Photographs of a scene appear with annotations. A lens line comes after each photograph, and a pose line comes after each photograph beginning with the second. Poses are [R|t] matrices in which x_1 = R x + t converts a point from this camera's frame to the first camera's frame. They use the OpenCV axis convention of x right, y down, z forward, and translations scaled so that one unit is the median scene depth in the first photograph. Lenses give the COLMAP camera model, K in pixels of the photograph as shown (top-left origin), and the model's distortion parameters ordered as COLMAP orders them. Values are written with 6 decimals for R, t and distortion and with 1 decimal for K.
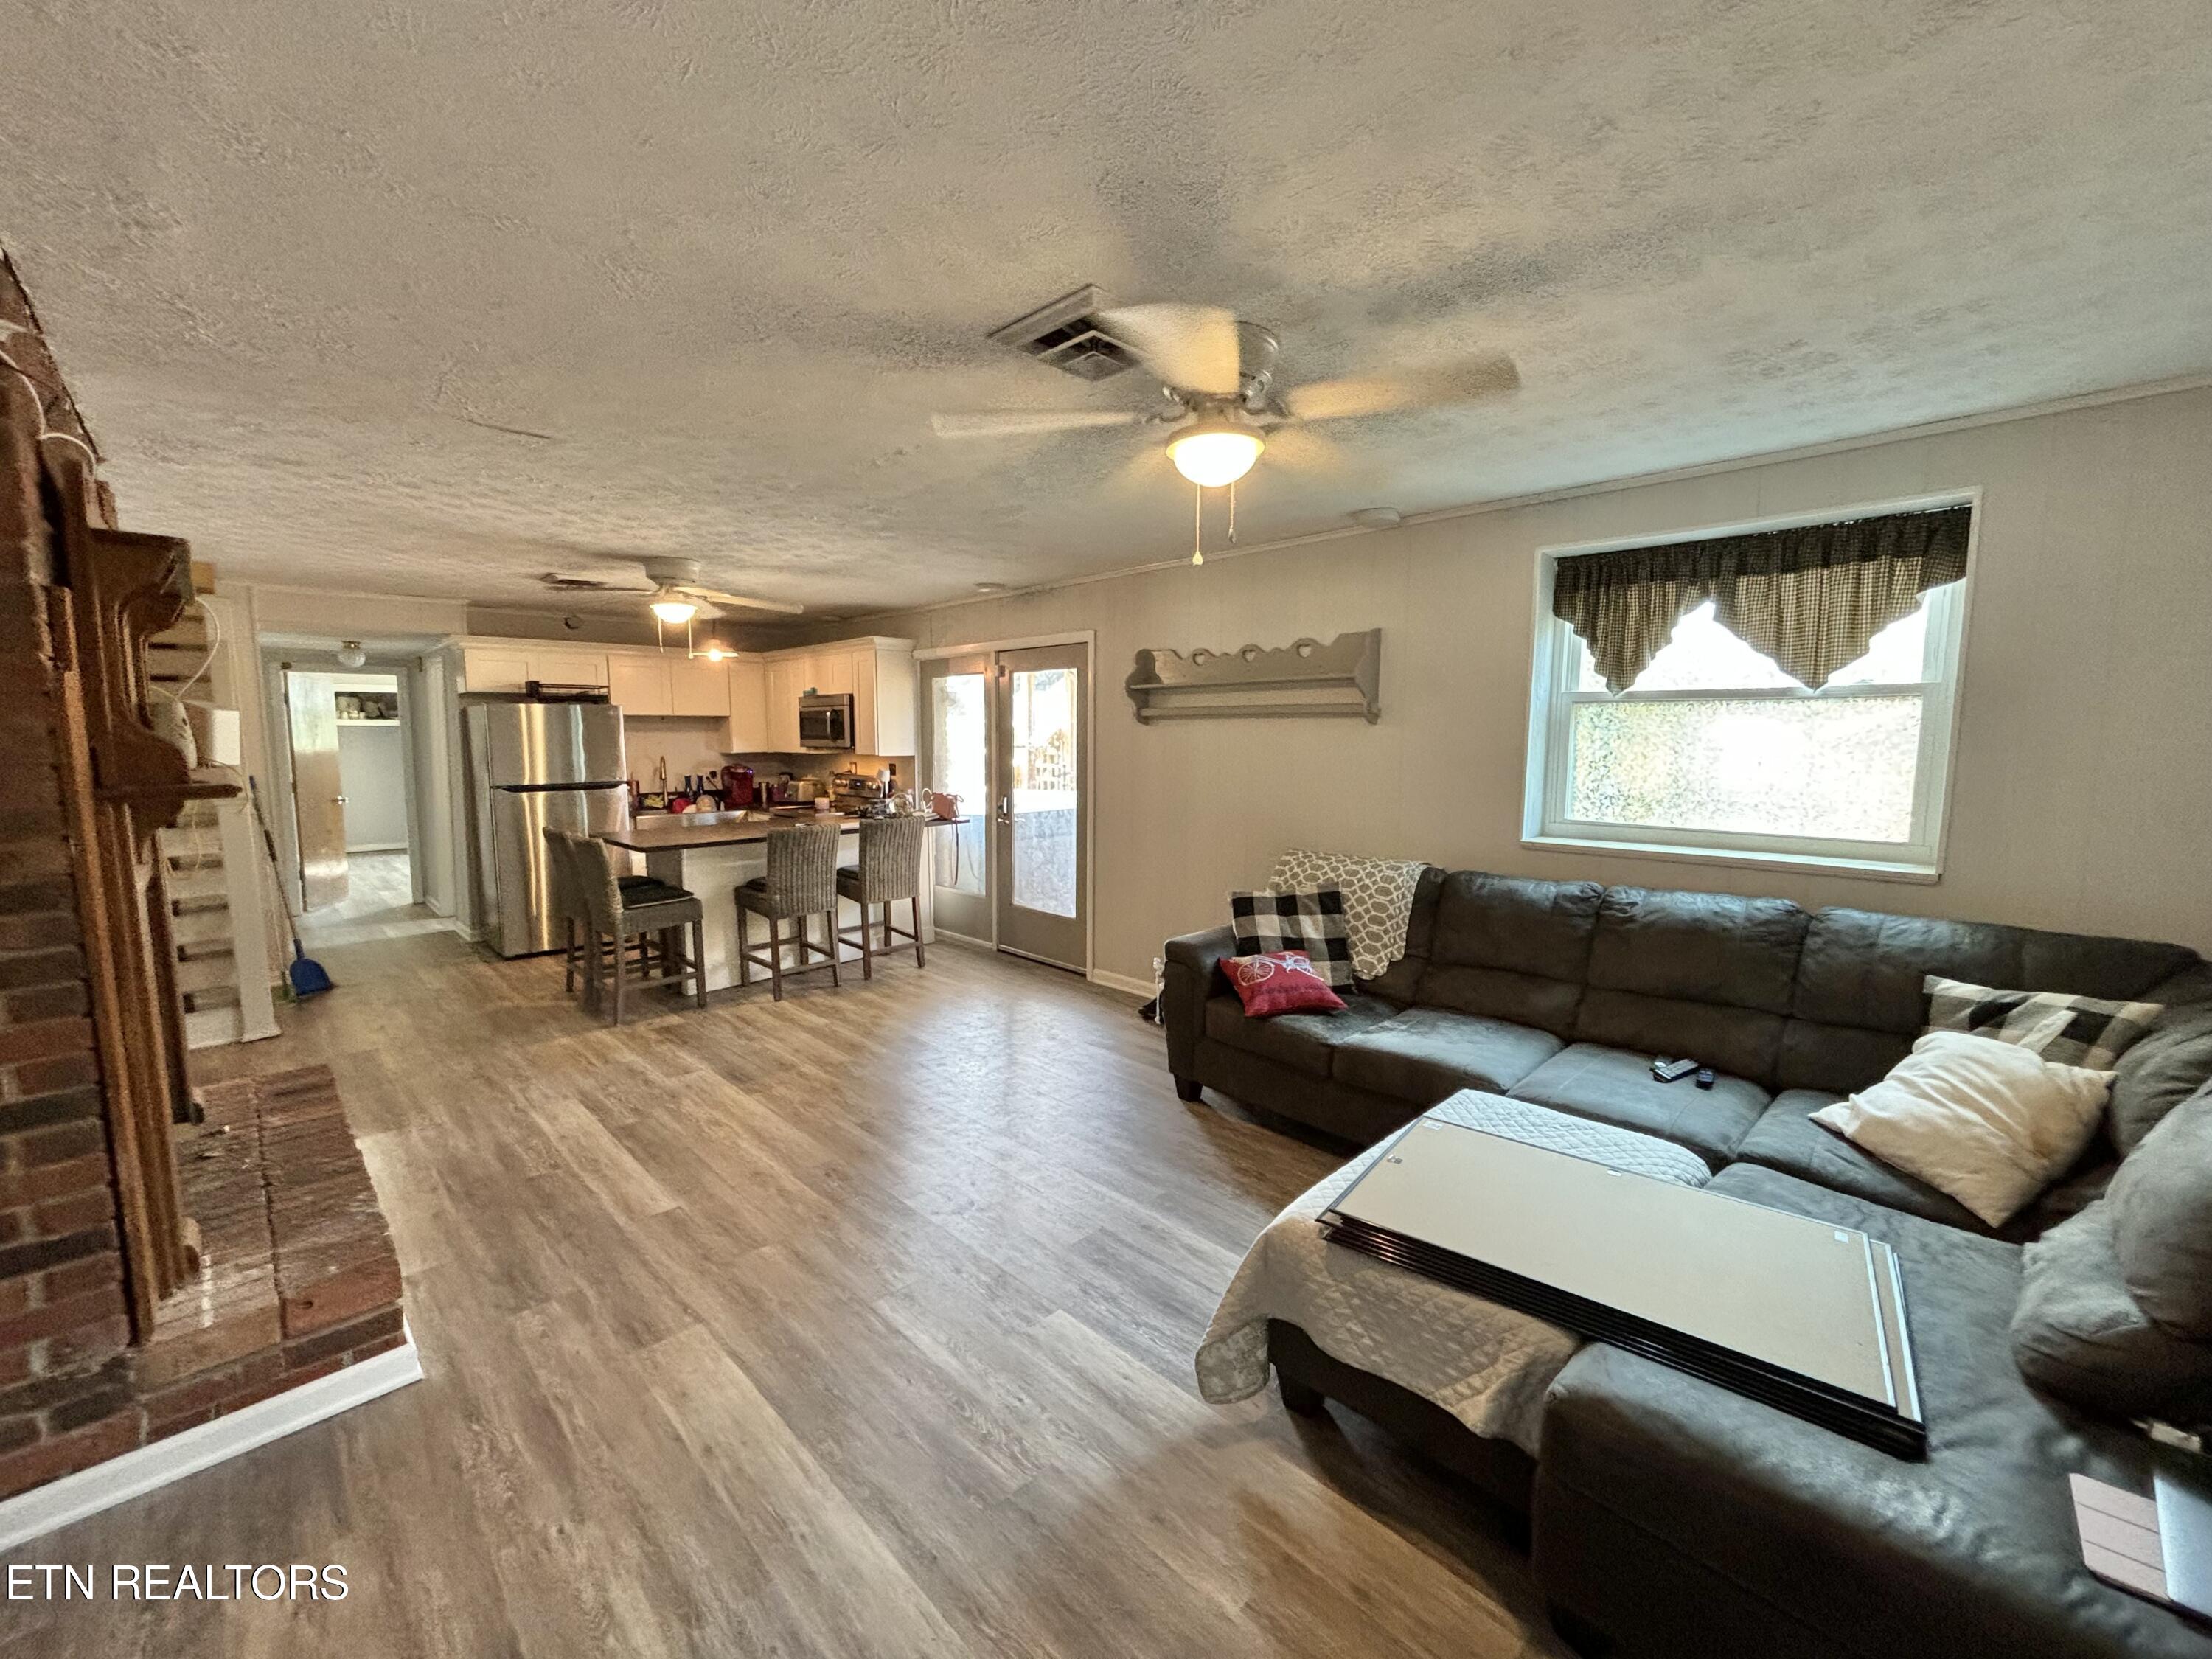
lens RADIAL K [[898.8, 0, 1107.3], [0, 898.8, 827.3], [0, 0, 1]] dist [0.001025, 0.003089]
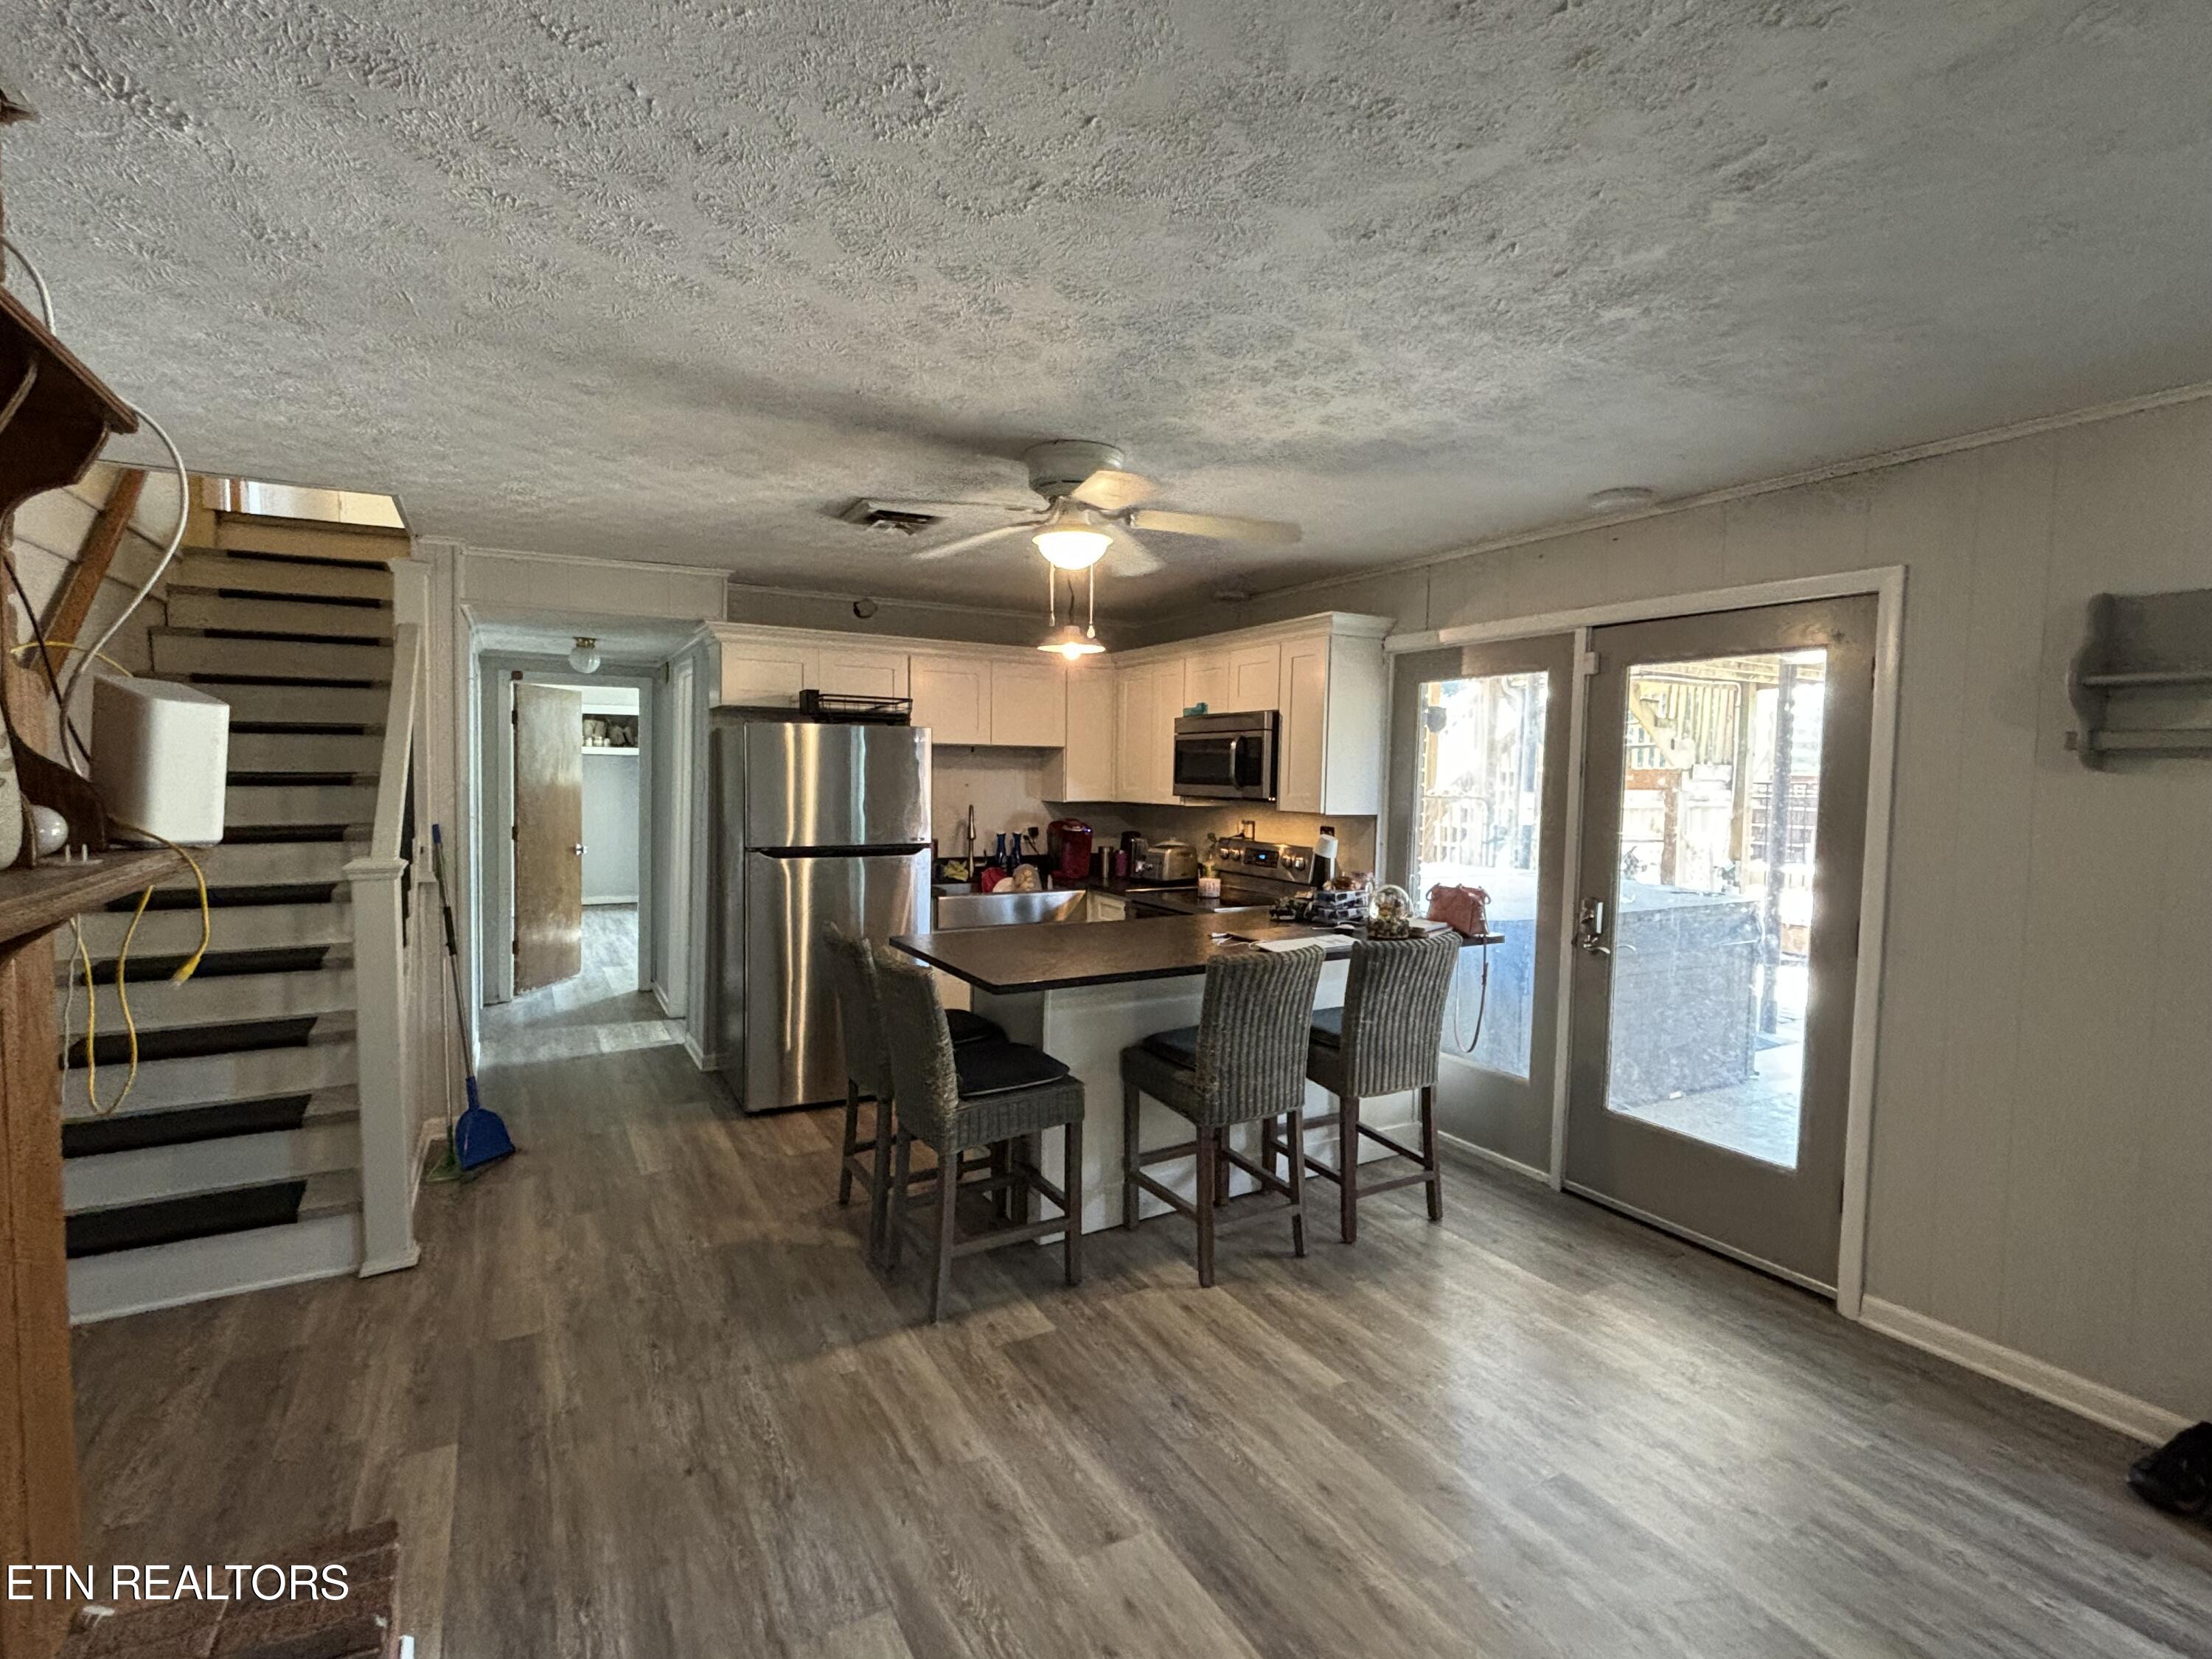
lens RADIAL K [[1088.3, 0, 1107.4], [0, 1088.3, 825.6], [0, 0, 1]] dist [0.031317, 0.000210]
pose [[0.964221, 0.029219, -0.263486, -0.205242], [-0.044051, 0.997749, -0.050559, -0.030427], [0.261416, 0.060357, 0.963337, 0.279310]]
